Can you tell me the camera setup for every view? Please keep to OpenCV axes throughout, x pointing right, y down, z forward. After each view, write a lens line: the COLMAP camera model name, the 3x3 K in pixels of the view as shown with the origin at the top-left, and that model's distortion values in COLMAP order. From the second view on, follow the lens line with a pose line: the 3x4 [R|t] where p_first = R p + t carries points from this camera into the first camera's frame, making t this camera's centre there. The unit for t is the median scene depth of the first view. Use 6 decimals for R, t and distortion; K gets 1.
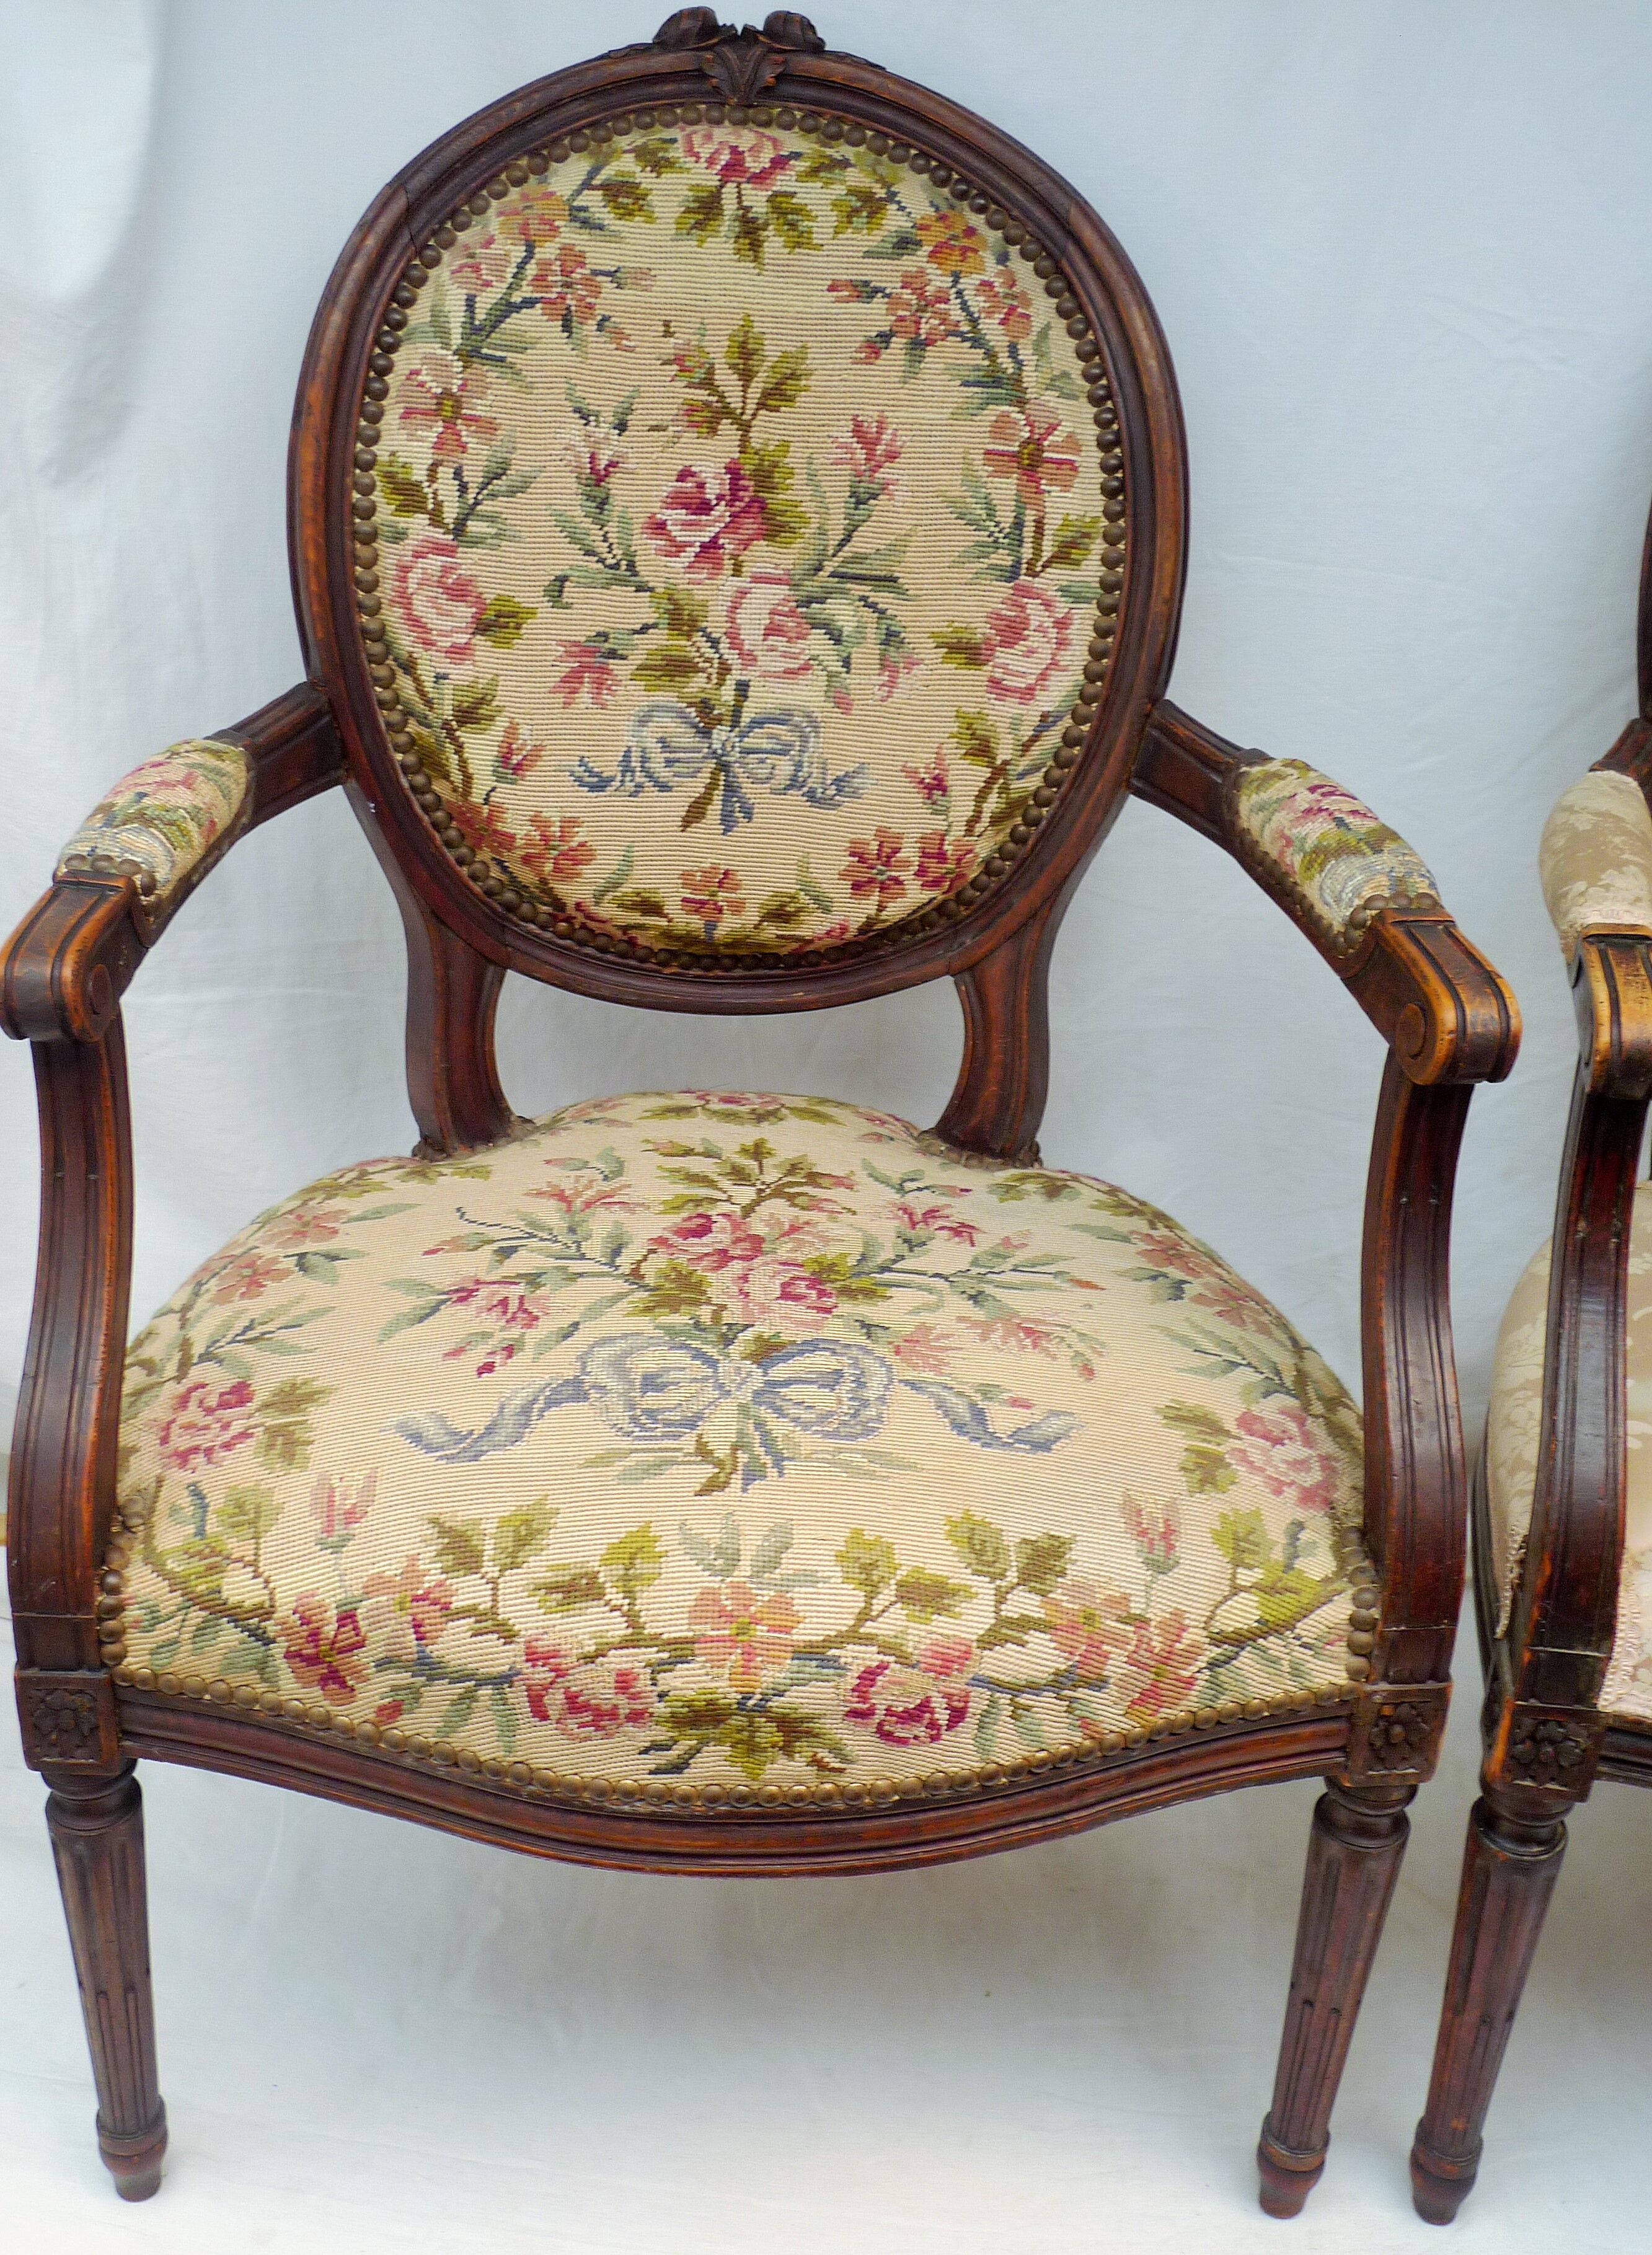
lens RADIAL K [[2471.7, 0, 802.7], [0, 2471.7, 1140.6], [0, 0, 1]] dist [-0.018656, 0.000000]
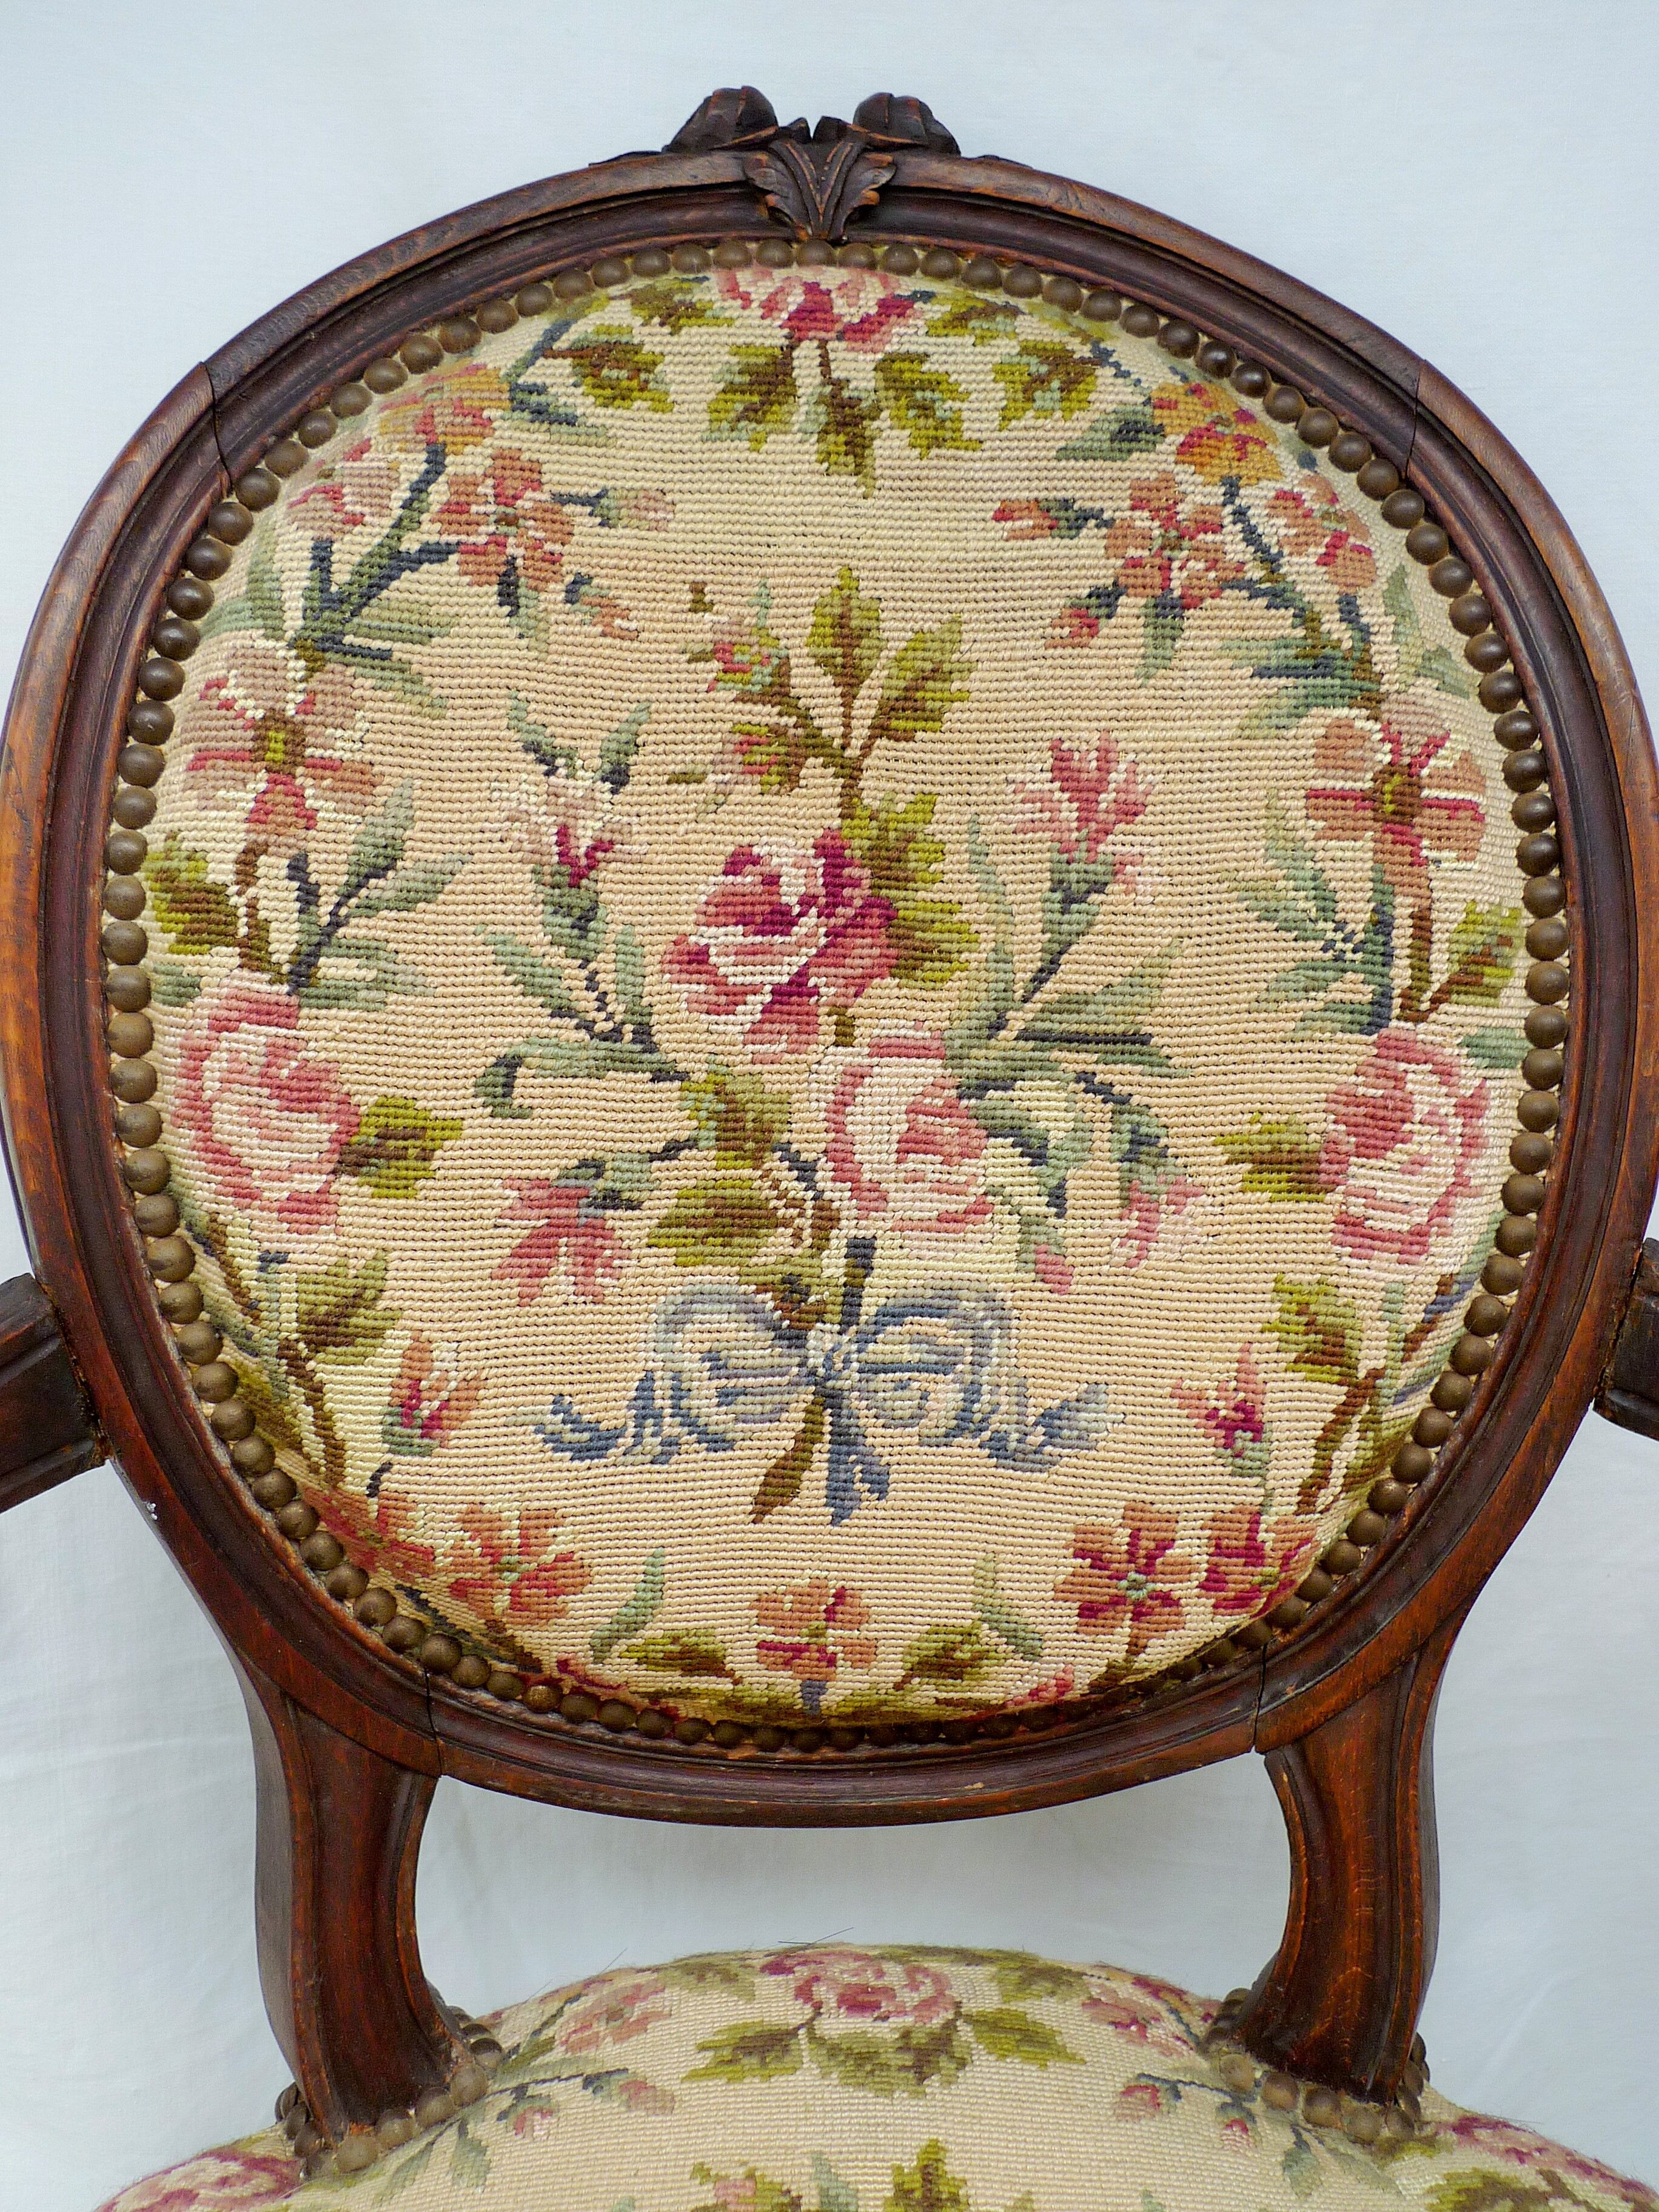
lens RADIAL K [[1852.8, 0, 831.2], [0, 1852.8, 1106.8], [0, 0, 1]] dist [-0.012142, -0.016481]
pose [[0.999177, -0.040457, -0.002918, -0.029594], [0.038851, 0.975223, -0.217788, -0.133246], [0.011656, 0.217495, 0.975992, 0.634007]]
